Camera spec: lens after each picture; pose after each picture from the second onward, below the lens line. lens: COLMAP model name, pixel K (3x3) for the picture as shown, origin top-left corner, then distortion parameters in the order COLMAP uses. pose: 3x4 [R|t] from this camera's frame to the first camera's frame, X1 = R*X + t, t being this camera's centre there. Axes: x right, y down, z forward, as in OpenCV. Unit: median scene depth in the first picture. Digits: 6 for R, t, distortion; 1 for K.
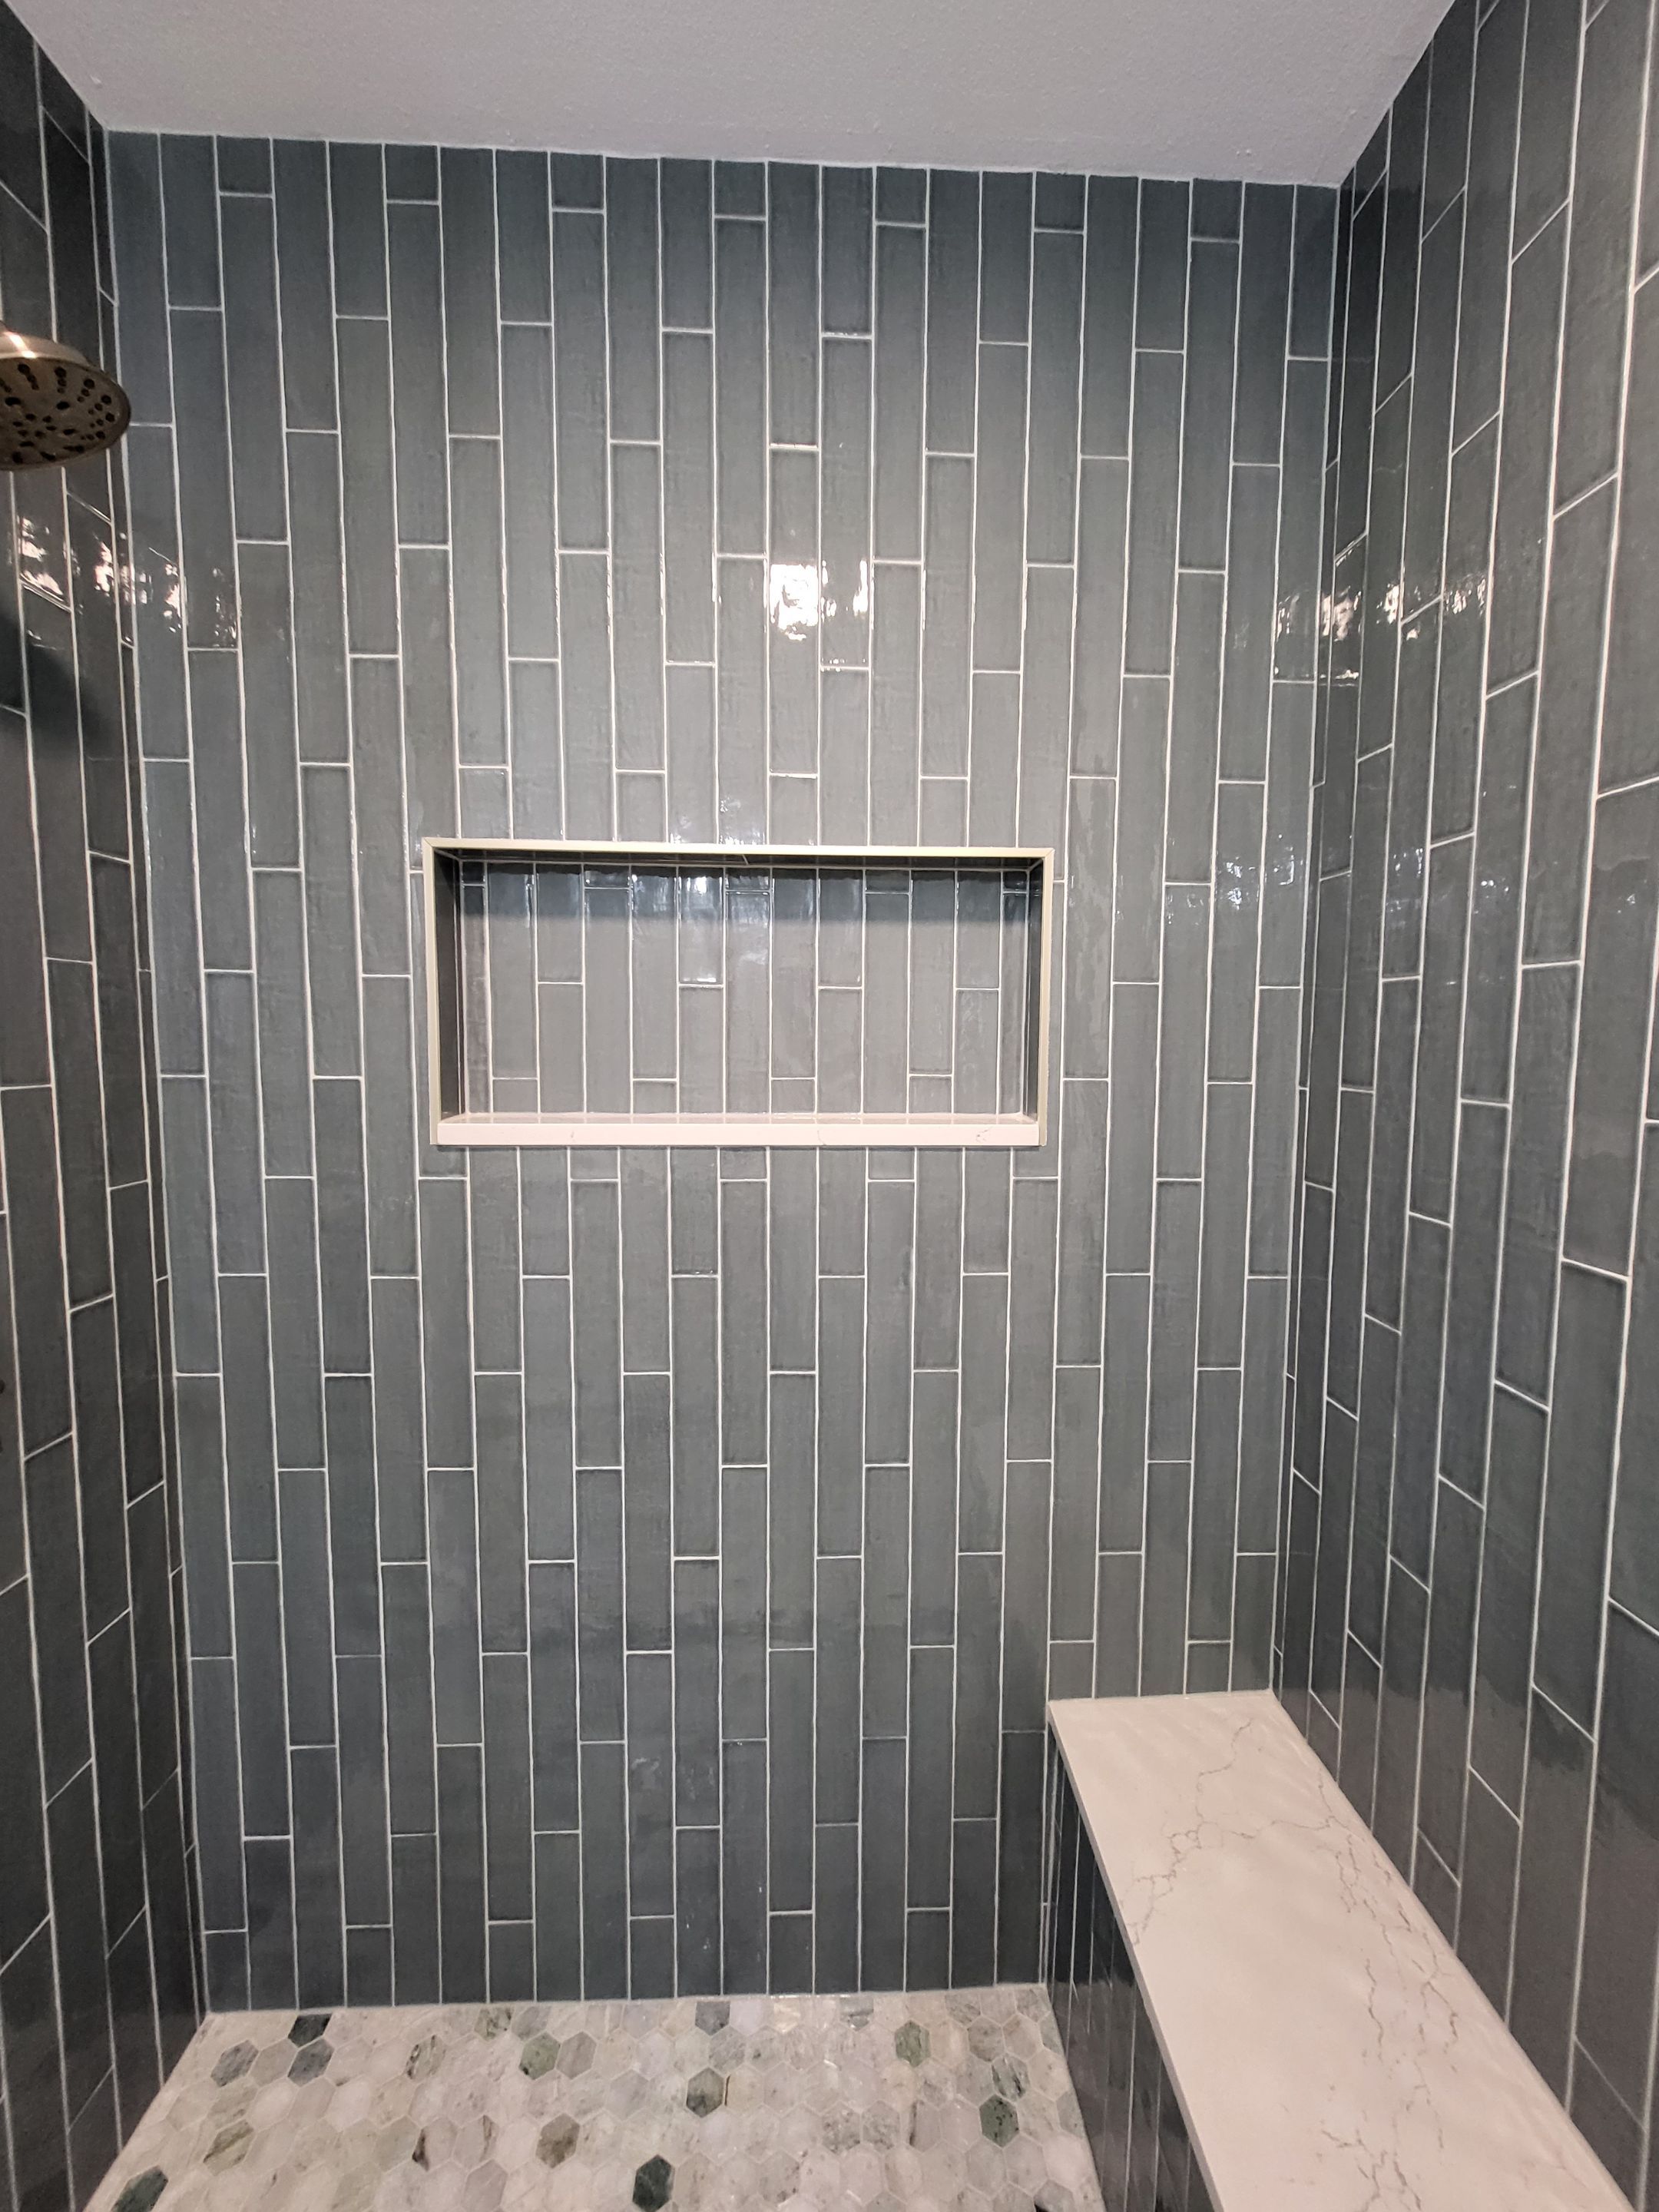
lens RADIAL K [[858.0, 0, 843.2], [0, 858.0, 1096.4], [0, 0, 1]] dist [0.006271, -0.002603]
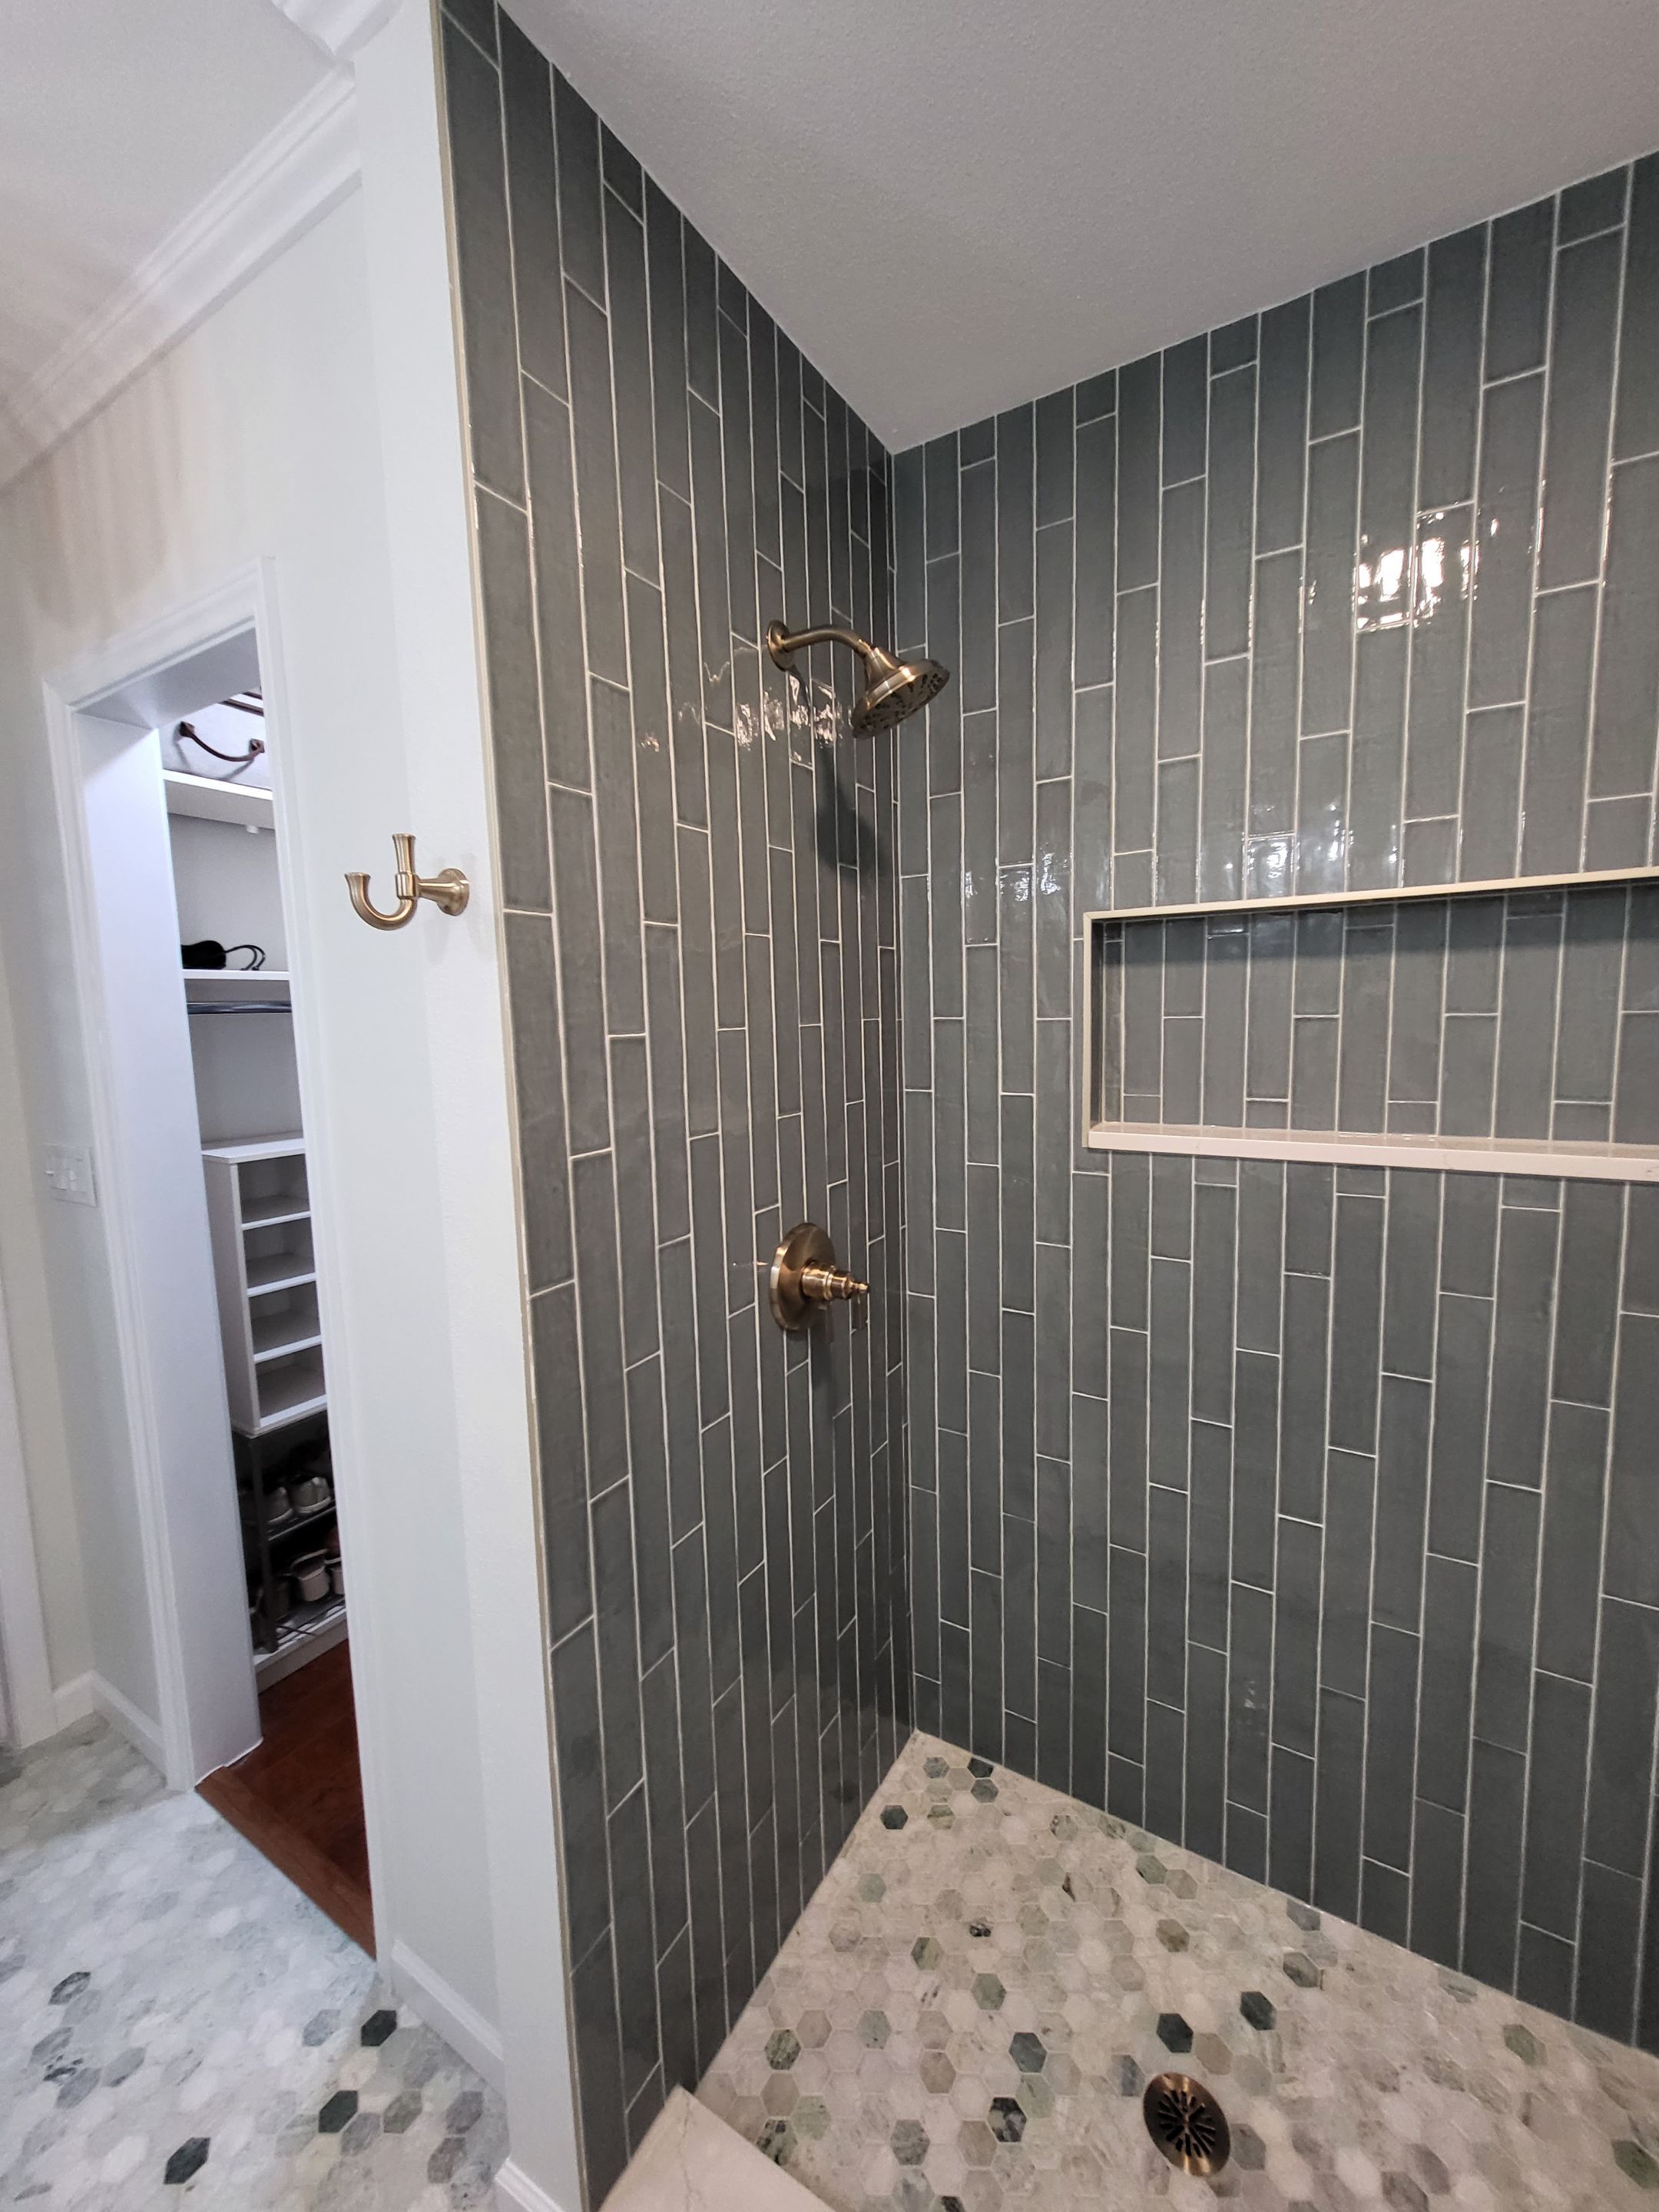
lens RADIAL K [[859.6, 0, 847.7], [0, 859.6, 1100.4], [0, 0, 1]] dist [0.006510, -0.001443]
pose [[0.843729, 0.029458, -0.535960, -0.082797], [-0.012994, 0.999321, 0.034471, -0.054730], [0.536612, -0.022120, 0.843539, -0.288499]]
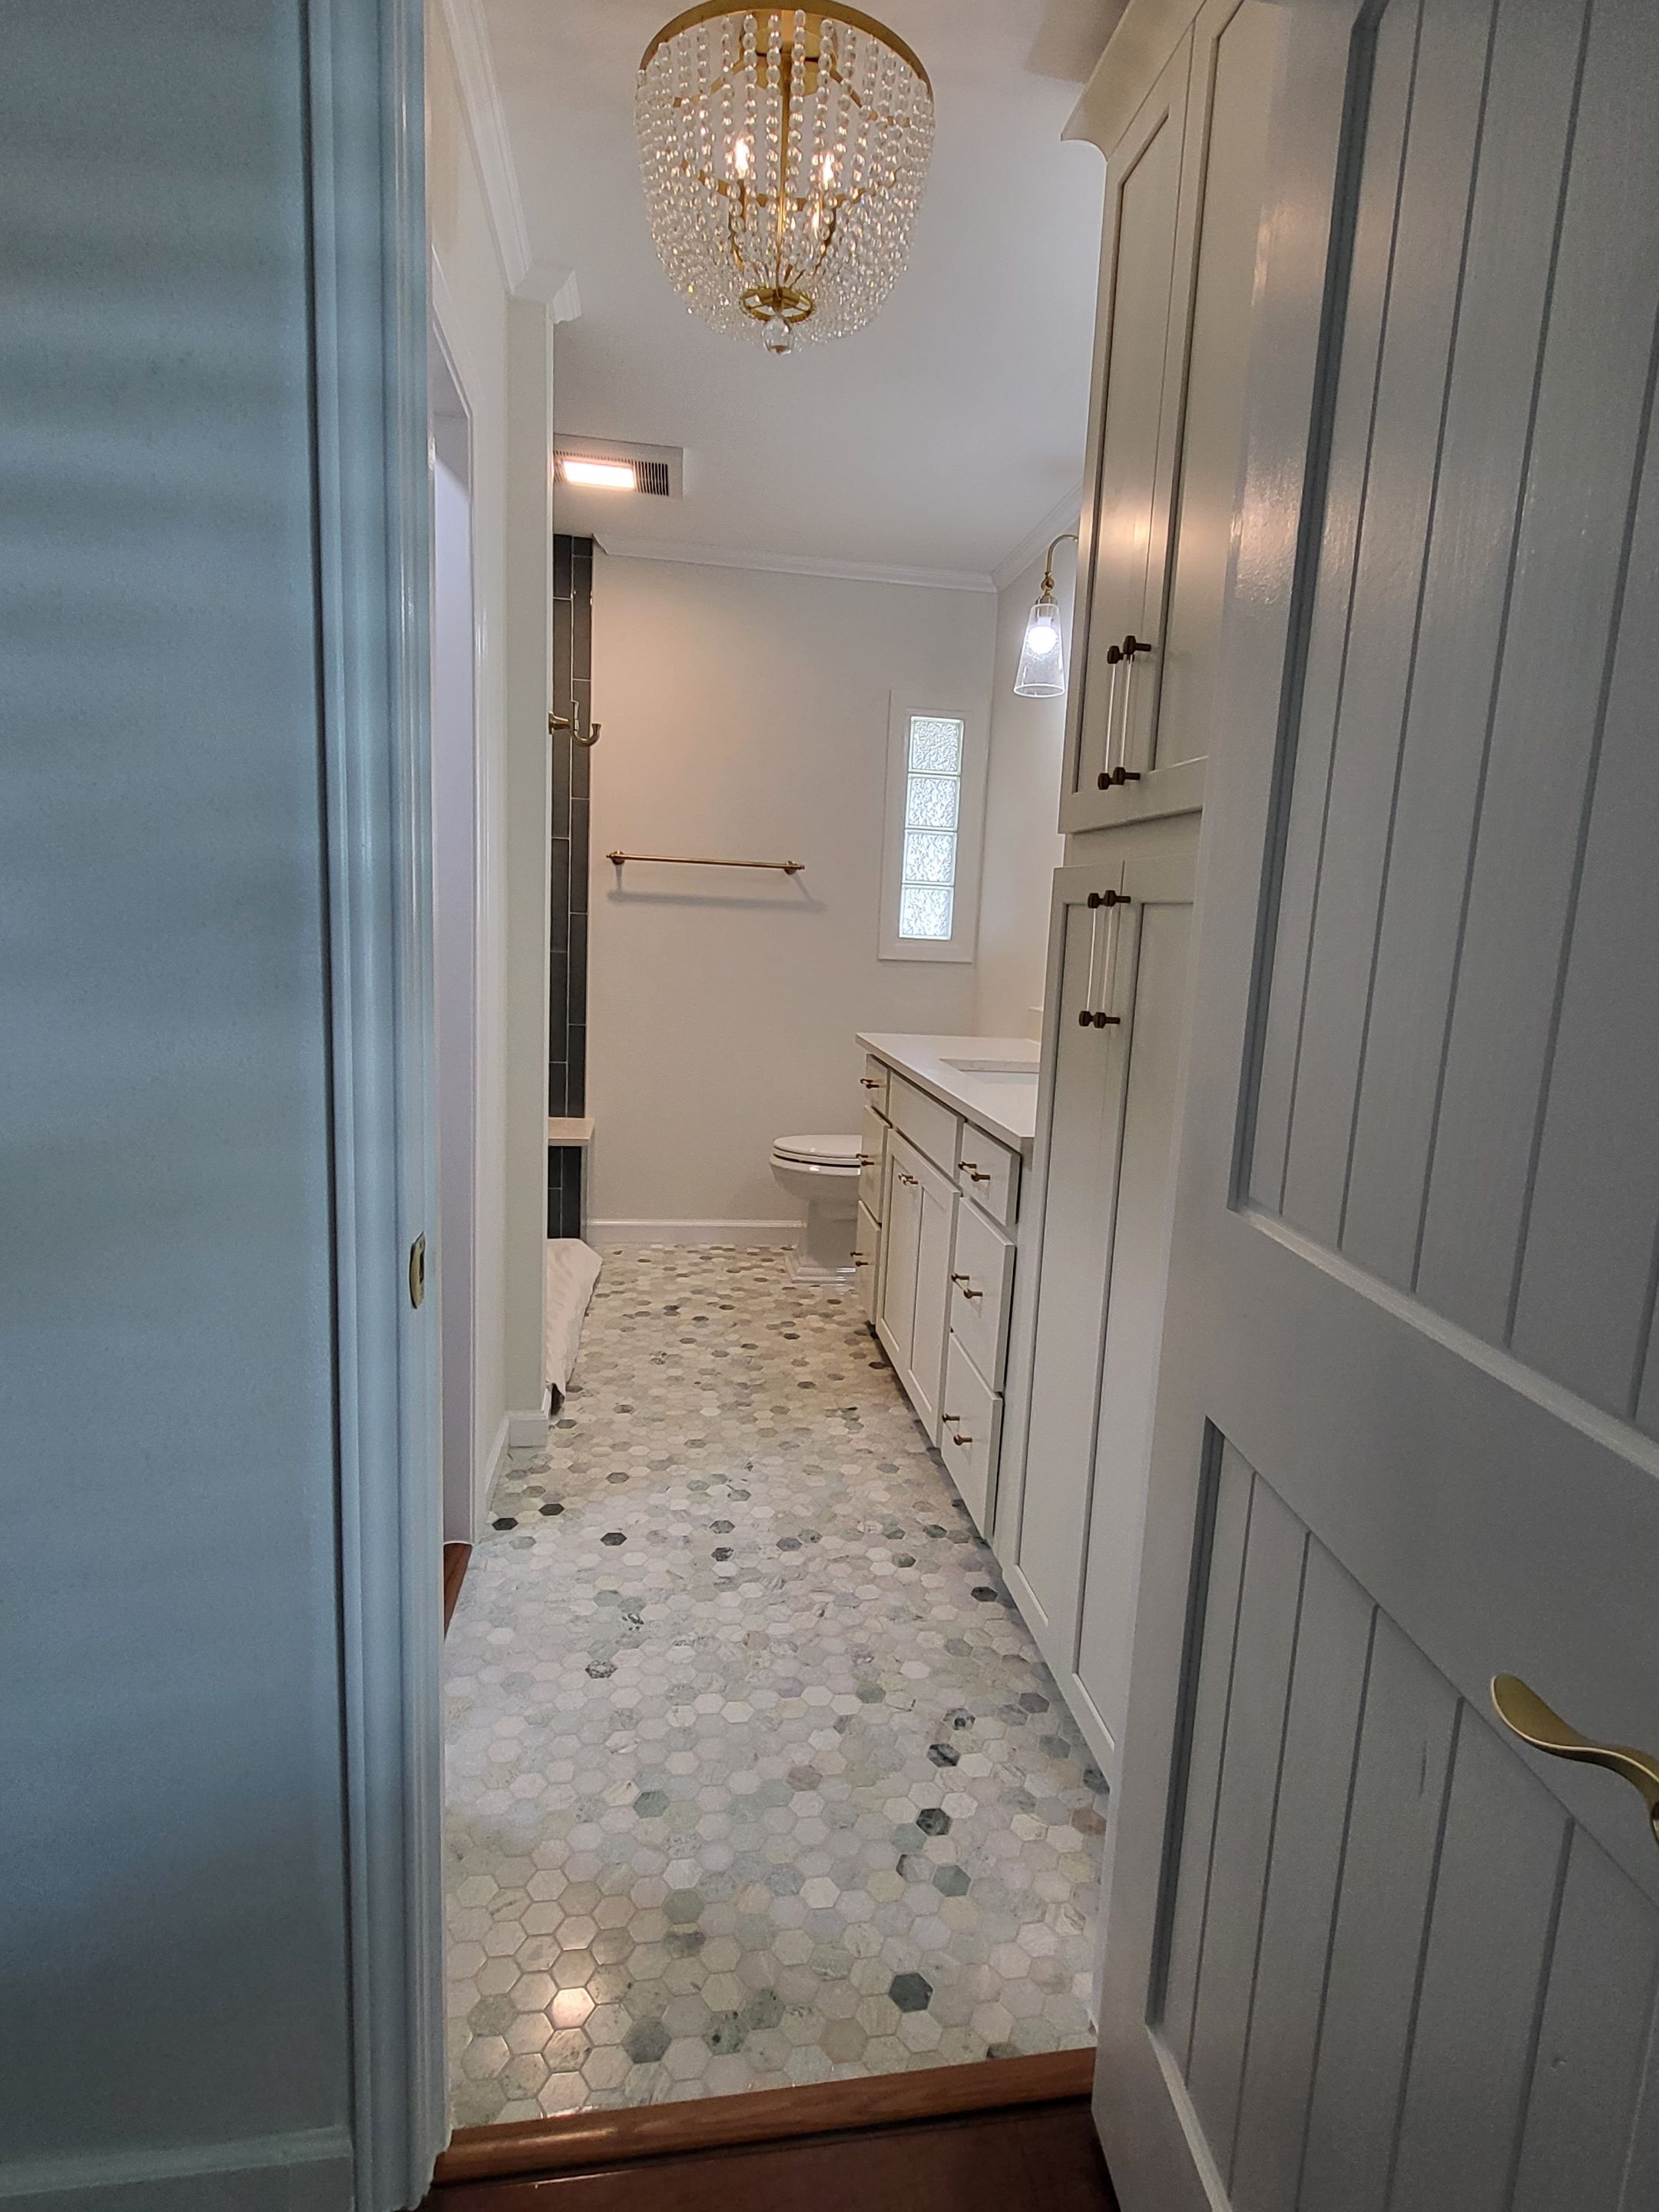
lens RADIAL K [[1180.8, 0, 837.5], [0, 1180.8, 1096.6], [0, 0, 1]] dist [-0.000185, -0.000313]
pose [[-0.120661, -0.149001, 0.981448, -3.173399], [0.029898, 0.987677, 0.153623, 0.173938], [-0.992243, 0.047879, -0.114720, -0.062225]]
